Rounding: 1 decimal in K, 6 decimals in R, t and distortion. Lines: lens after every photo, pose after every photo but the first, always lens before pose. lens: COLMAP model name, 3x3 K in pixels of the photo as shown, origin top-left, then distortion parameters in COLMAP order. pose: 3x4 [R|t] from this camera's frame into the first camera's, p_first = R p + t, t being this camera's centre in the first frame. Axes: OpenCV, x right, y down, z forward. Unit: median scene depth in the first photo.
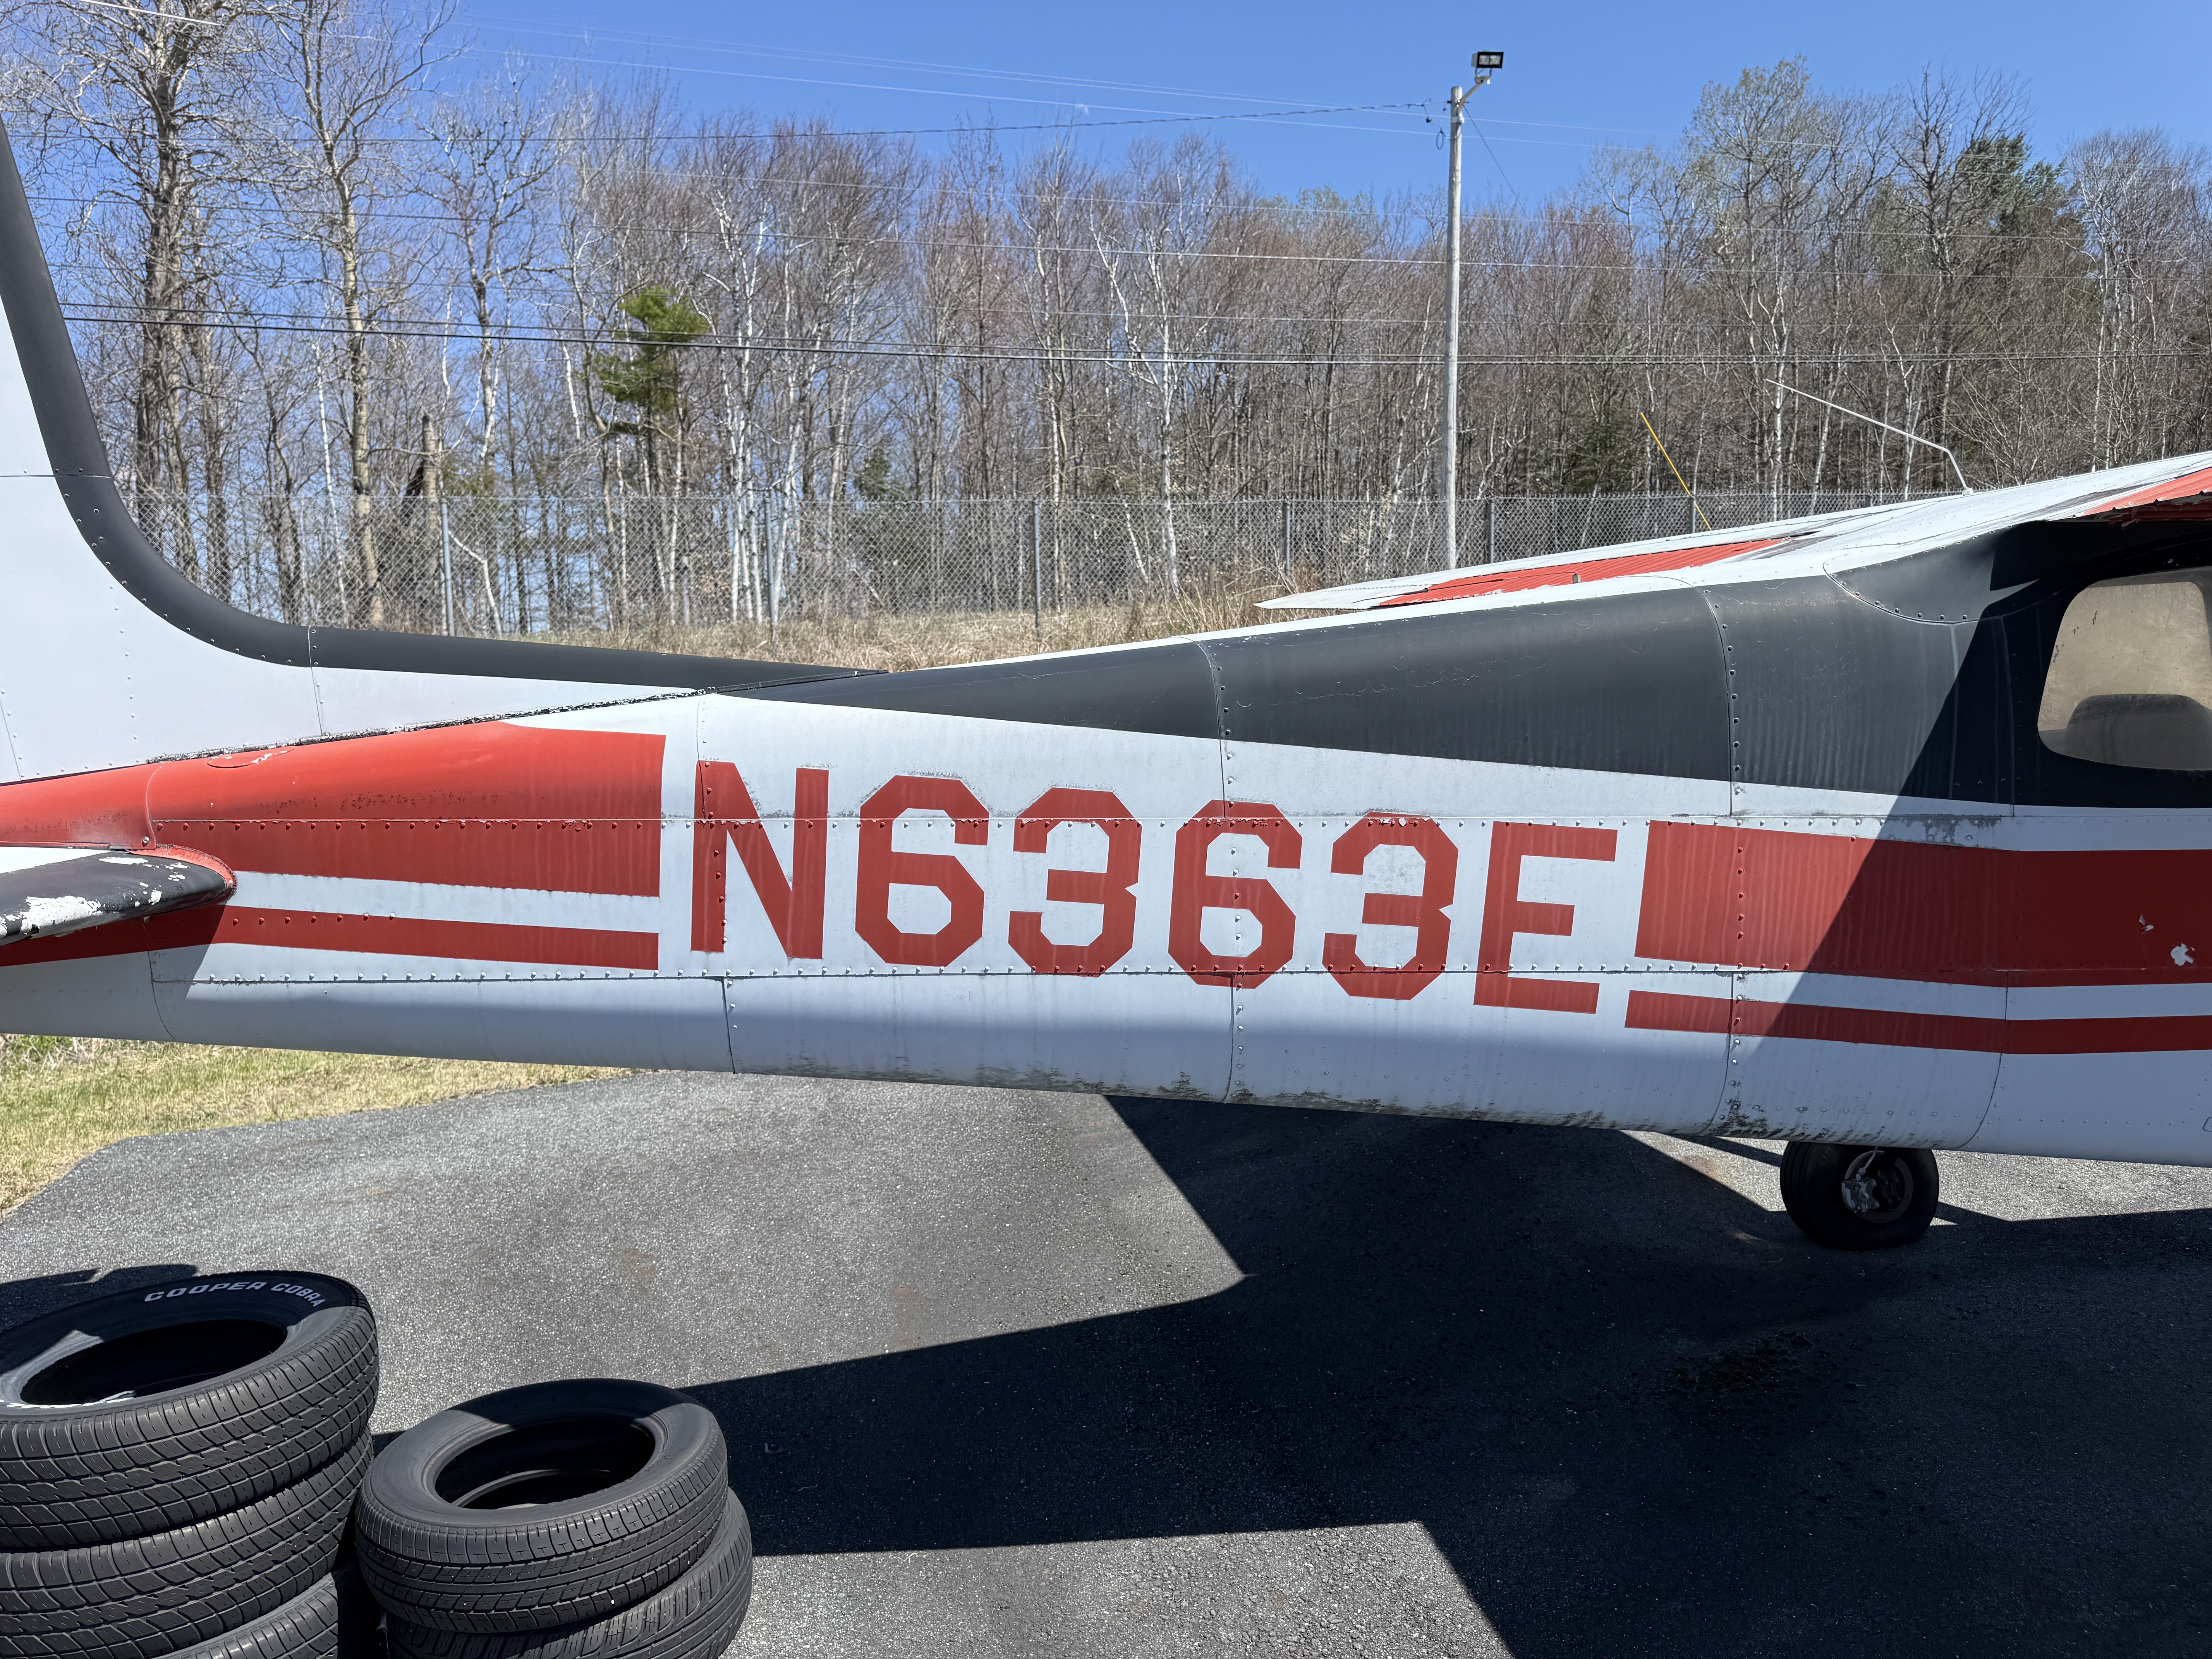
lens RADIAL K [[1552.8, 0, 1105.9], [0, 1552.8, 848.4], [0, 0, 1]] dist [0.133463, -0.213223]
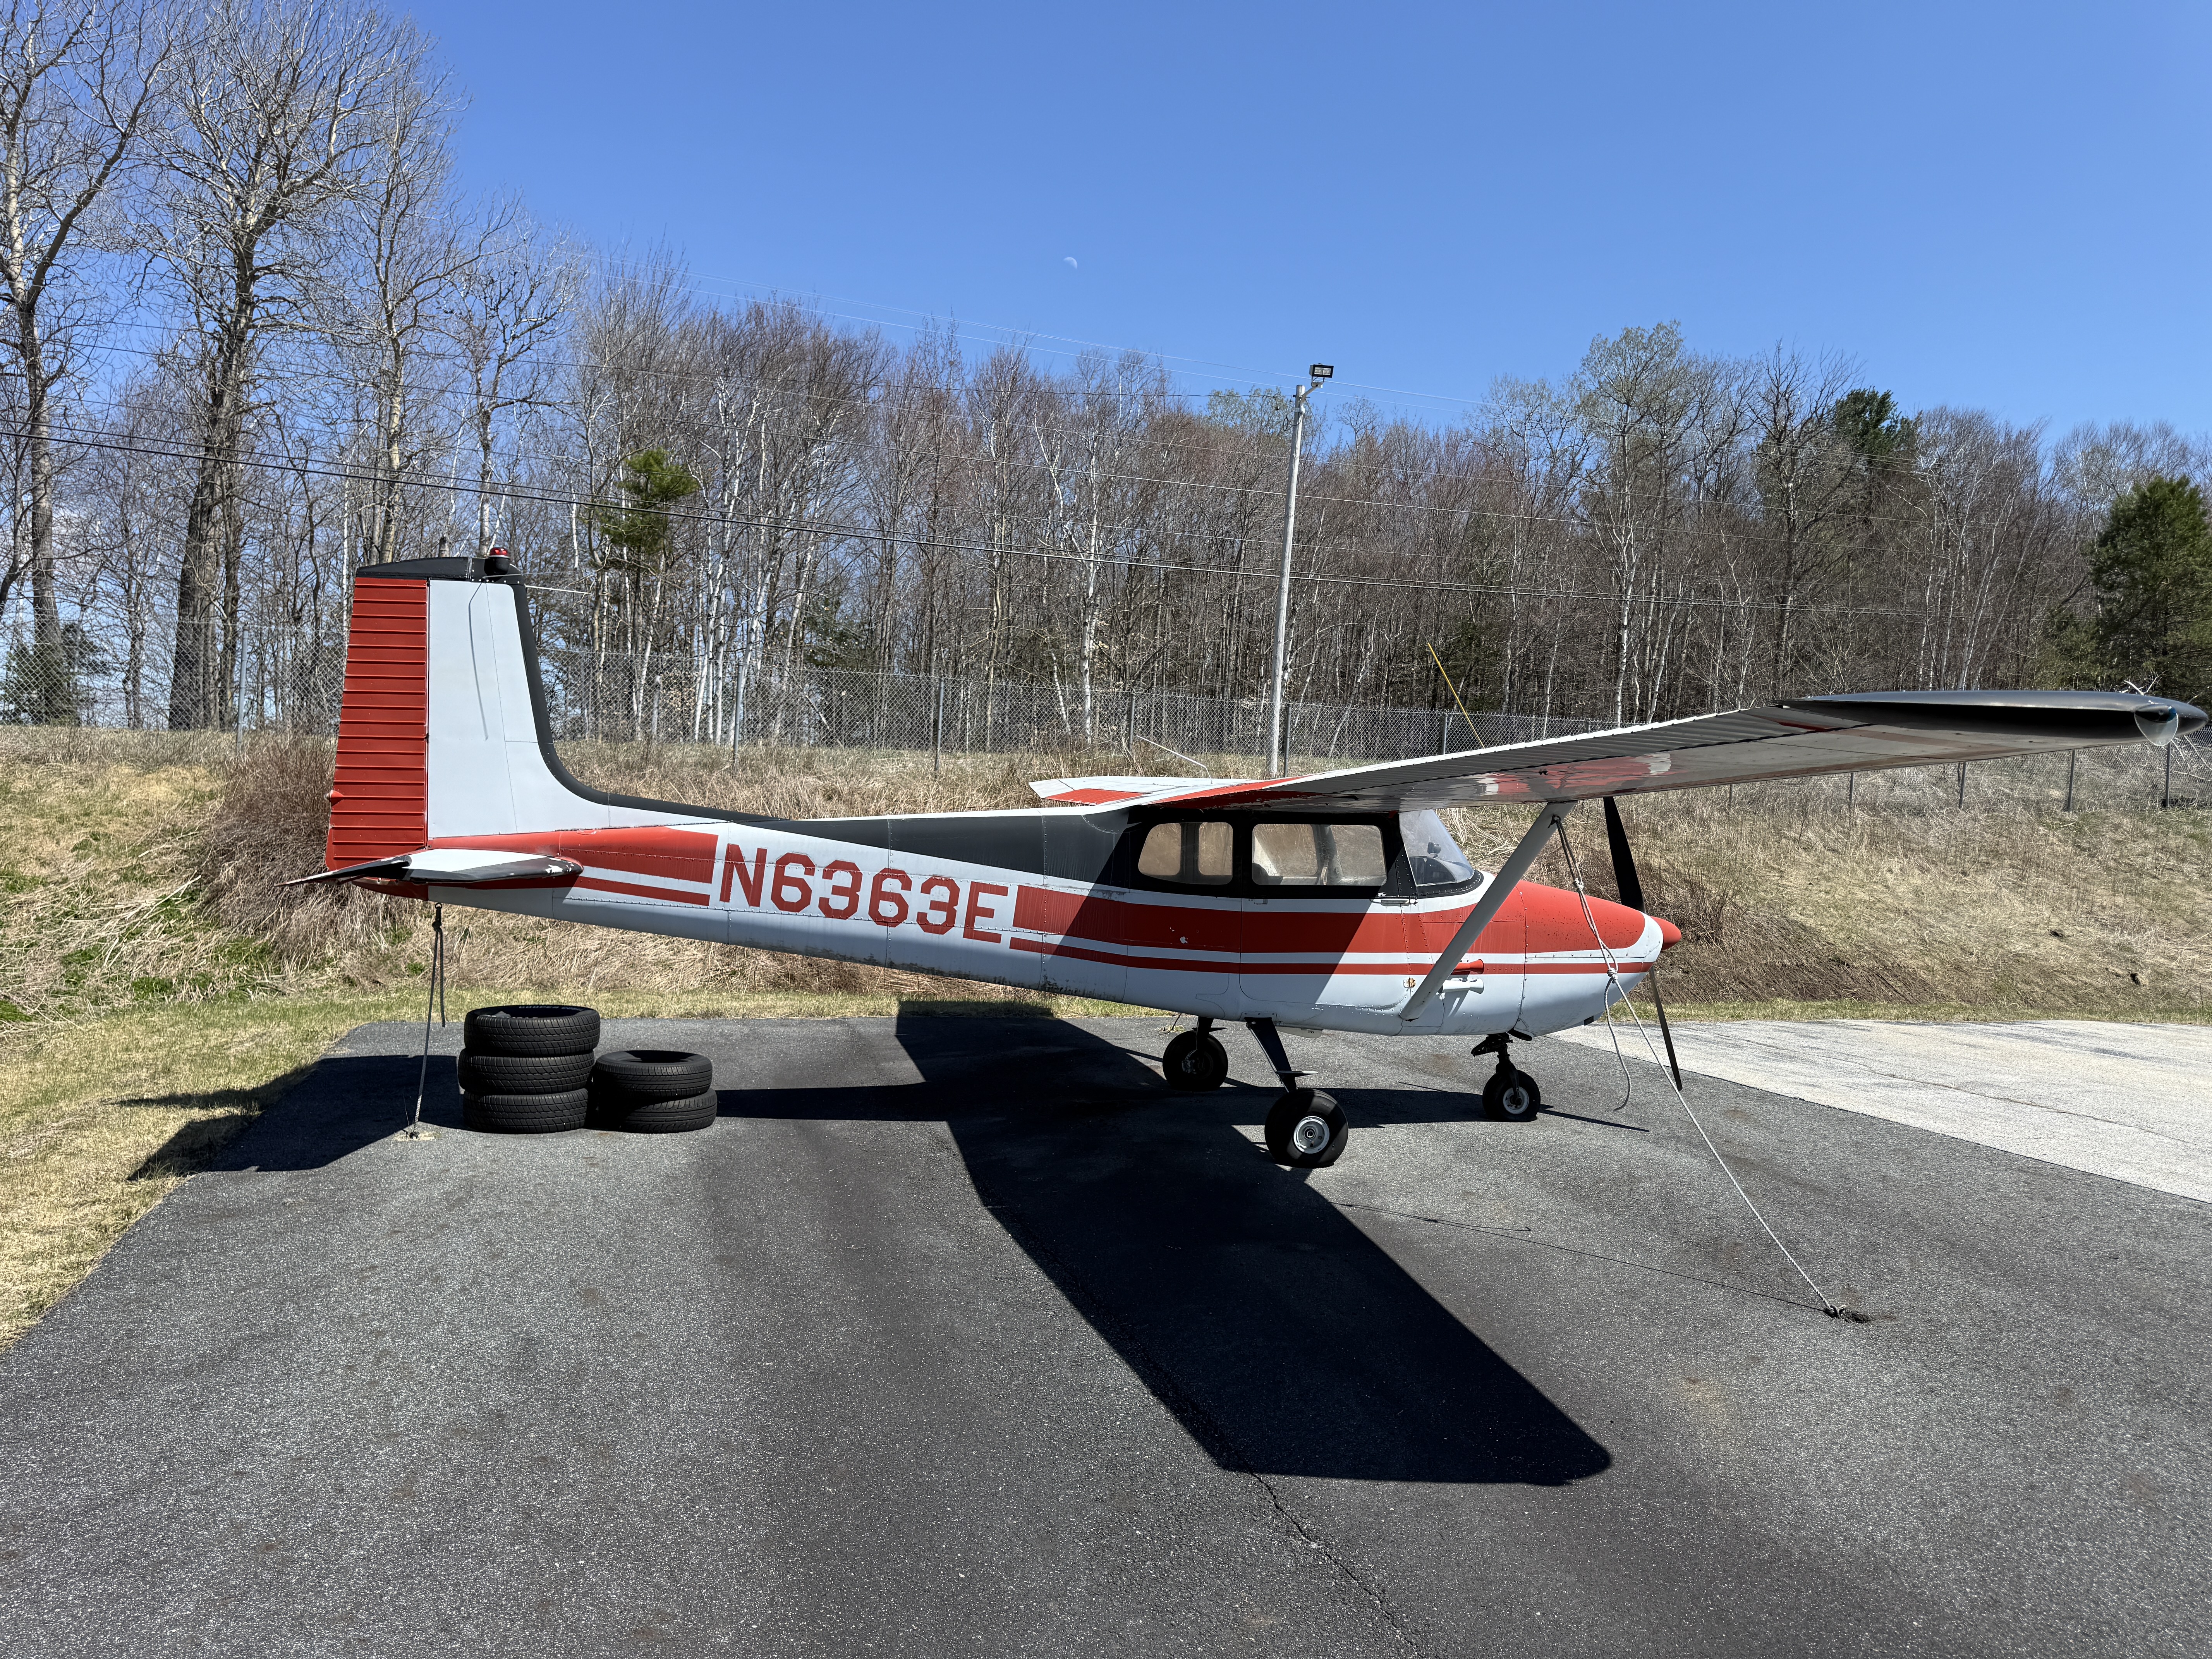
lens RADIAL K [[1552.8, 0, 1105.9], [0, 1552.8, 848.4], [0, 0, 1]] dist [0.133463, -0.213223]
pose [[0.996098, 0.080028, 0.037200, 0.401236], [-0.076707, 0.993554, -0.083470, 0.164414], [-0.043640, 0.080291, 0.995816, -2.256455]]
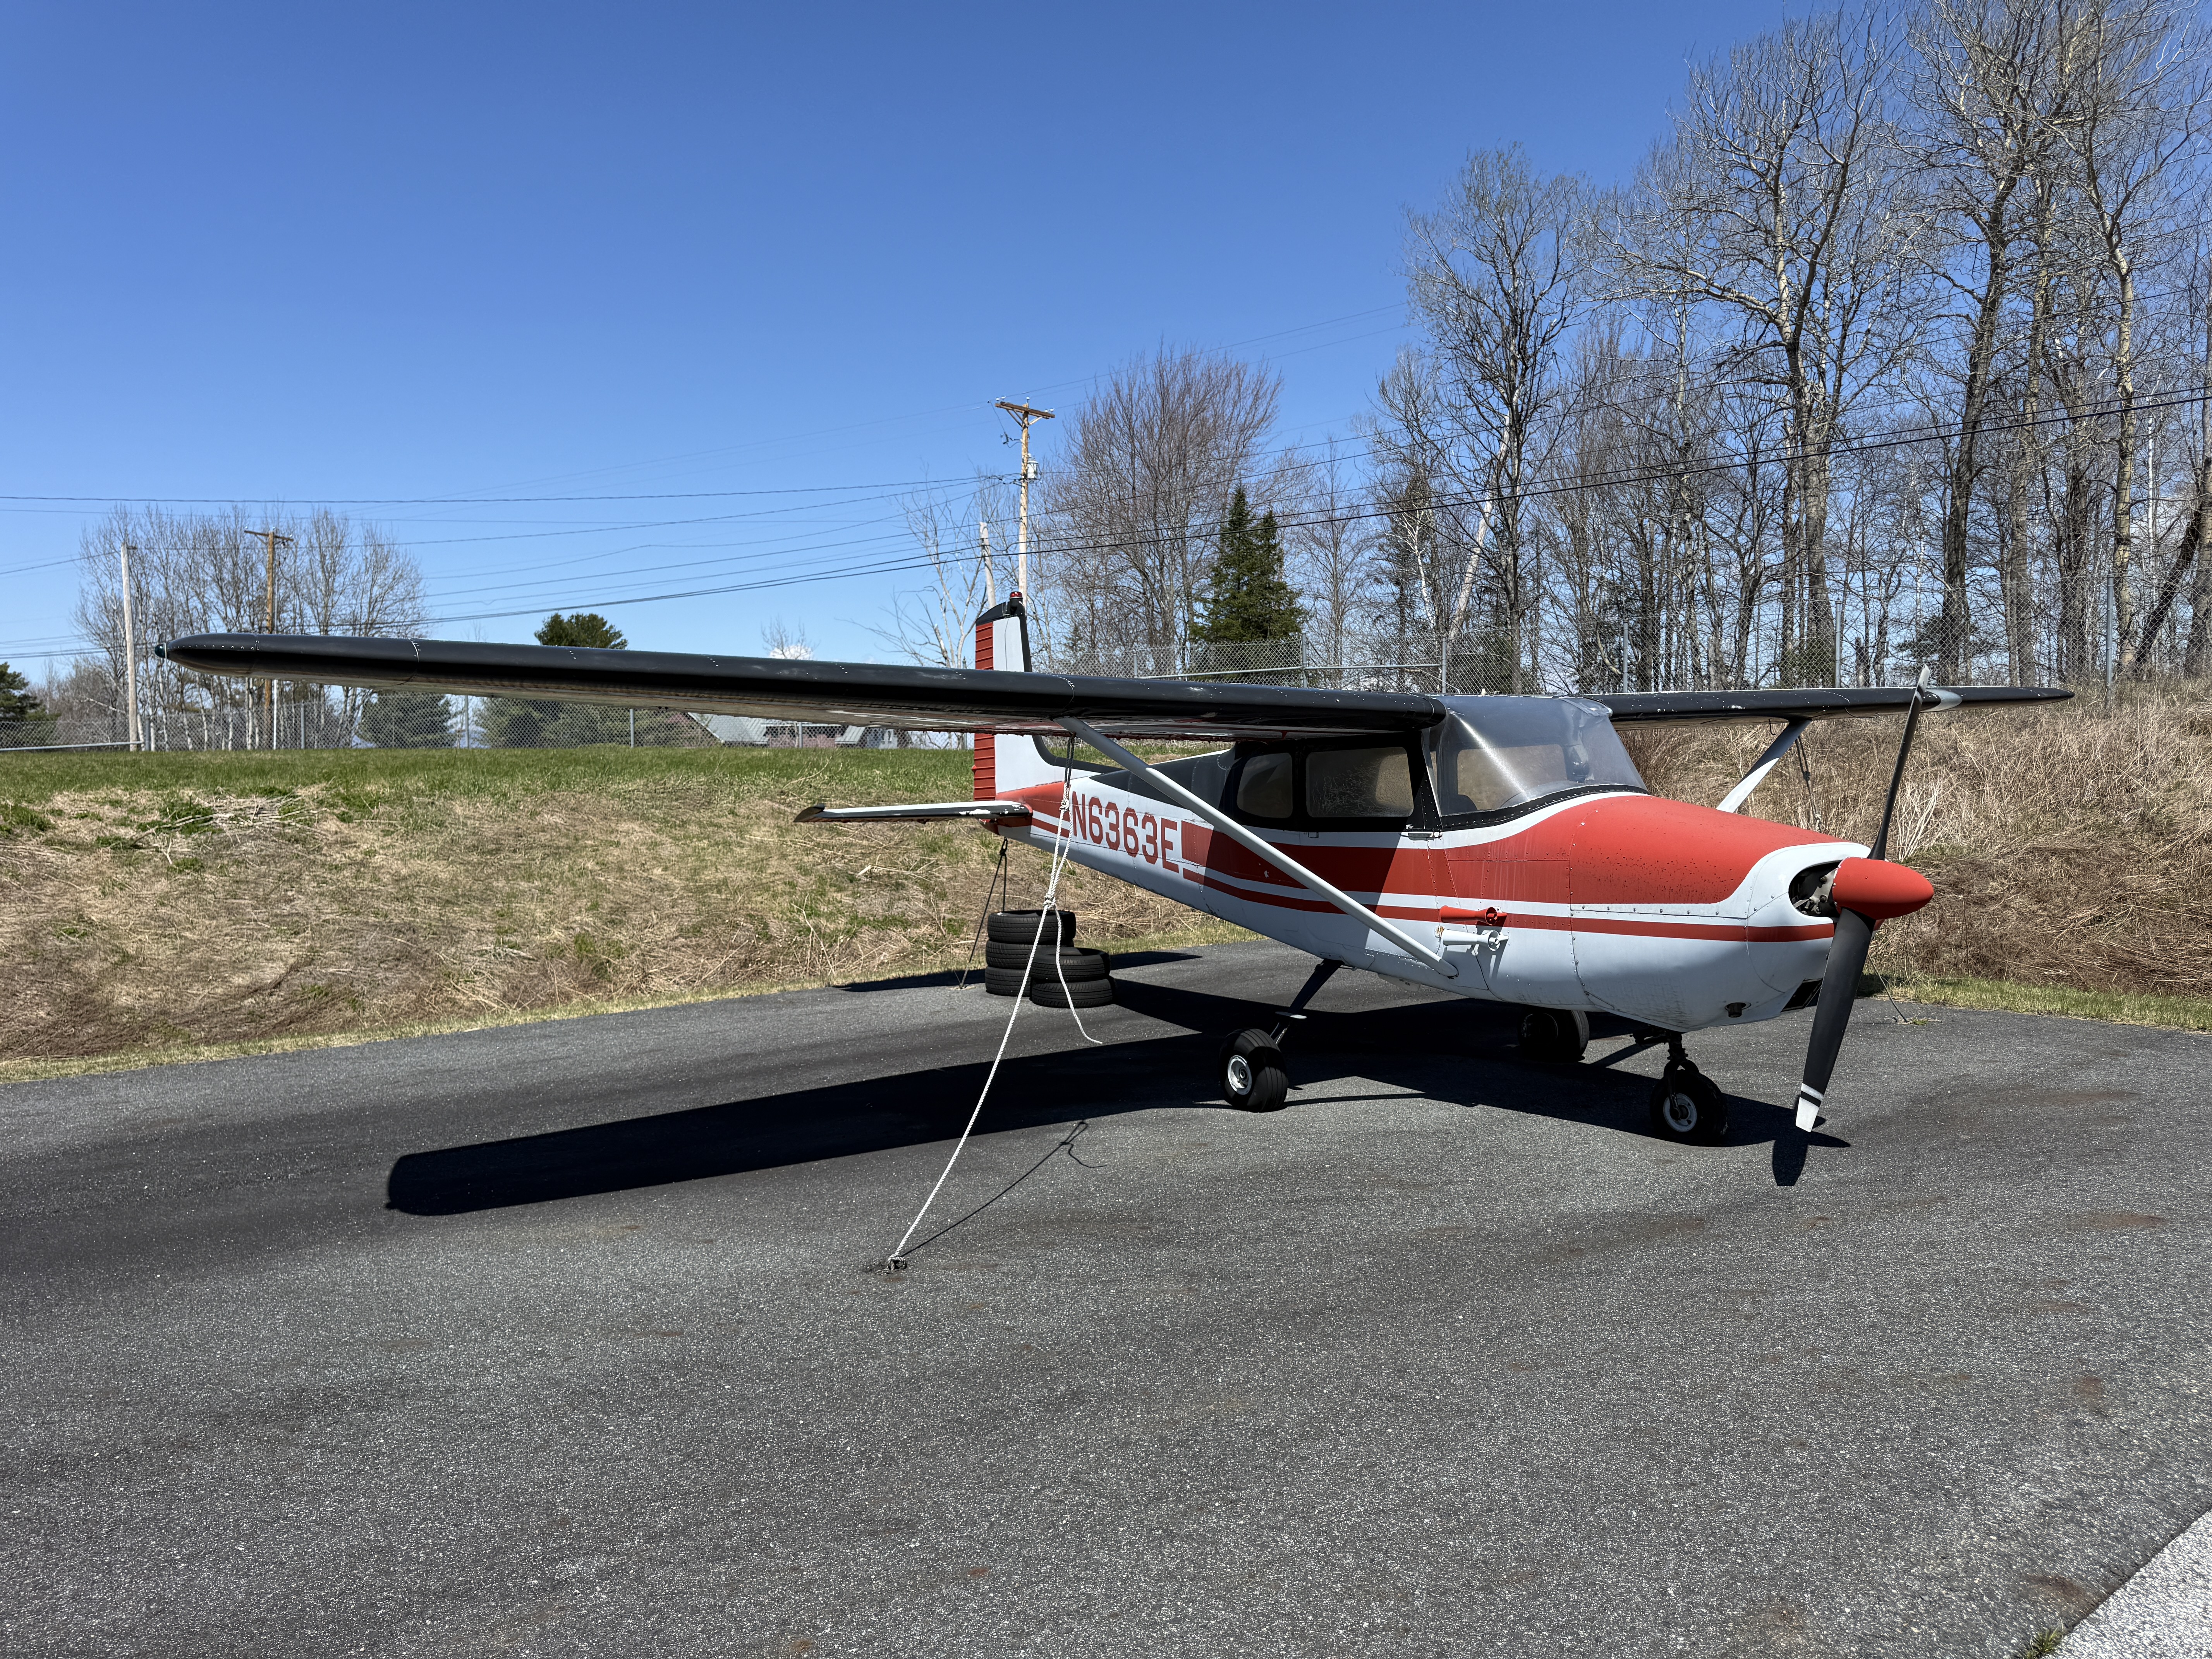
lens RADIAL K [[1552.8, 0, 1105.9], [0, 1552.8, 848.4], [0, 0, 1]] dist [0.133463, -0.213223]
pose [[0.403443, 0.083510, -0.911186, 3.558783], [-0.094942, 0.994272, 0.049088, -0.112989], [0.910066, 0.066705, 0.409061, -0.625566]]
